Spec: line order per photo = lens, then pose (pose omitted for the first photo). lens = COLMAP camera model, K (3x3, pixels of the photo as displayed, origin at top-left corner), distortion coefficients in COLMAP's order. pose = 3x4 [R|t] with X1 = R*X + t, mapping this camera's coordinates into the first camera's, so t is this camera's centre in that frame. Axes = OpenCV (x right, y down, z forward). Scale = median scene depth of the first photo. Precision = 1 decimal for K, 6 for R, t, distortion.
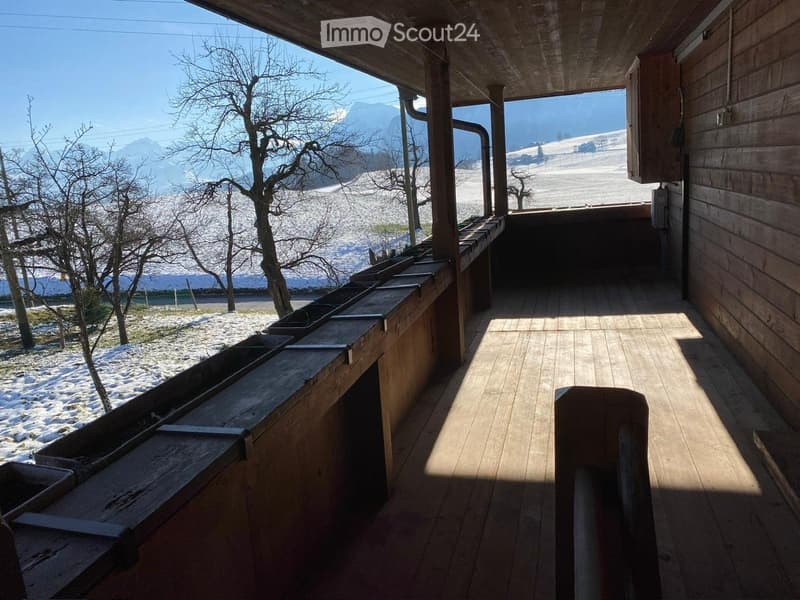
lens RADIAL K [[624.8, 0, 400.0], [0, 624.8, 300.0], [0, 0, 1]] dist [-0.003155, 0.040887]
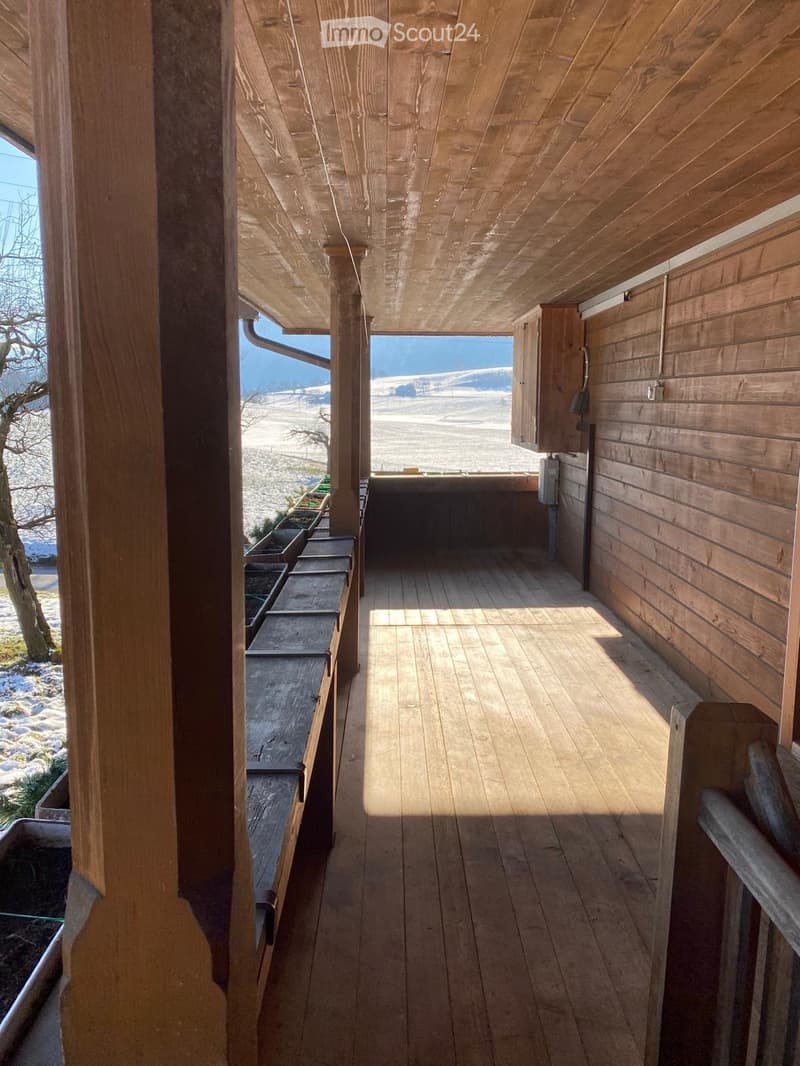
lens RADIAL K [[819.6, 0, 400.0], [0, 819.6, 533.0], [0, 0, 1]] dist [0.054912, -0.081249]
pose [[0.957894, 0.040473, 0.284255, -0.140674], [-0.025169, 0.998040, -0.057289, -0.009597], [-0.286016, 0.047723, 0.957036, -0.016690]]
